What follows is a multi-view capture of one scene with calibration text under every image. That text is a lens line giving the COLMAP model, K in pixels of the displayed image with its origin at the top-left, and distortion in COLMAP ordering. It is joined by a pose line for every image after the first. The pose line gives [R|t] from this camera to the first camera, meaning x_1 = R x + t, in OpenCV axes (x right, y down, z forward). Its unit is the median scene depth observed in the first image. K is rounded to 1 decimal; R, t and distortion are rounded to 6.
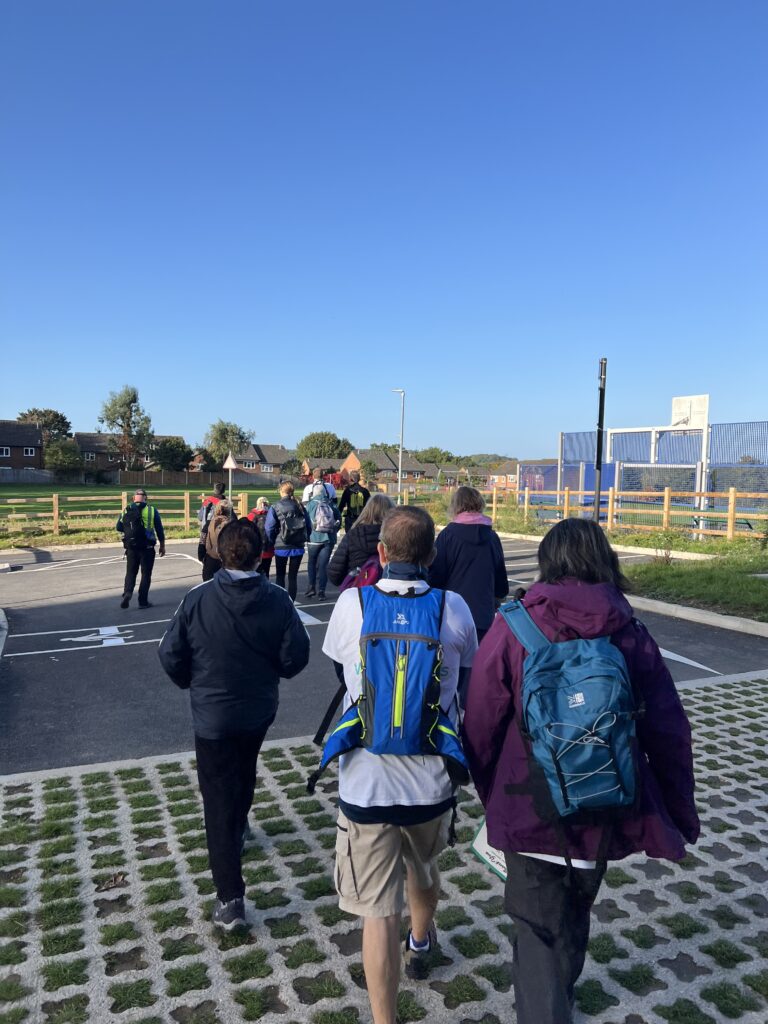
lens RADIAL K [[778.6, 0, 385.0], [0, 778.6, 513.3], [0, 0, 1]] dist [0.052901, -0.051410]
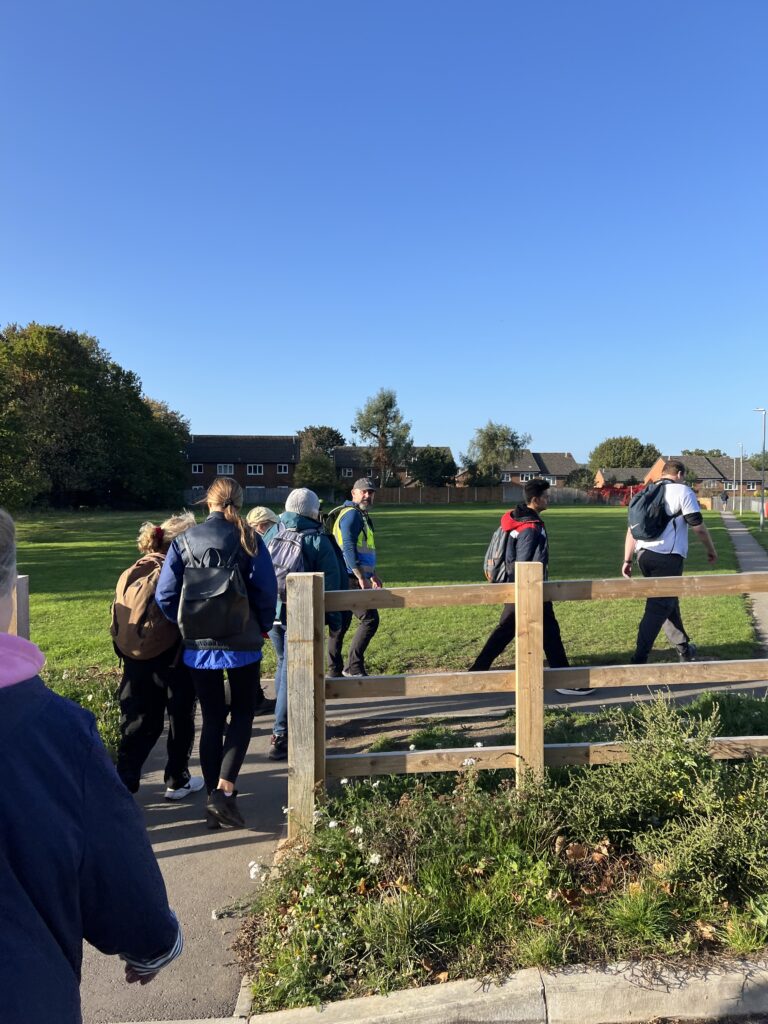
lens RADIAL K [[778.6, 0, 385.7], [0, 778.6, 515.5], [0, 0, 1]] dist [0.052901, -0.051410]
pose [[0.930764, -0.006408, -0.365564, -0.014422], [0.000167, 0.999854, -0.017101, -0.009125], [0.365621, 0.015856, 0.930629, 0.203273]]
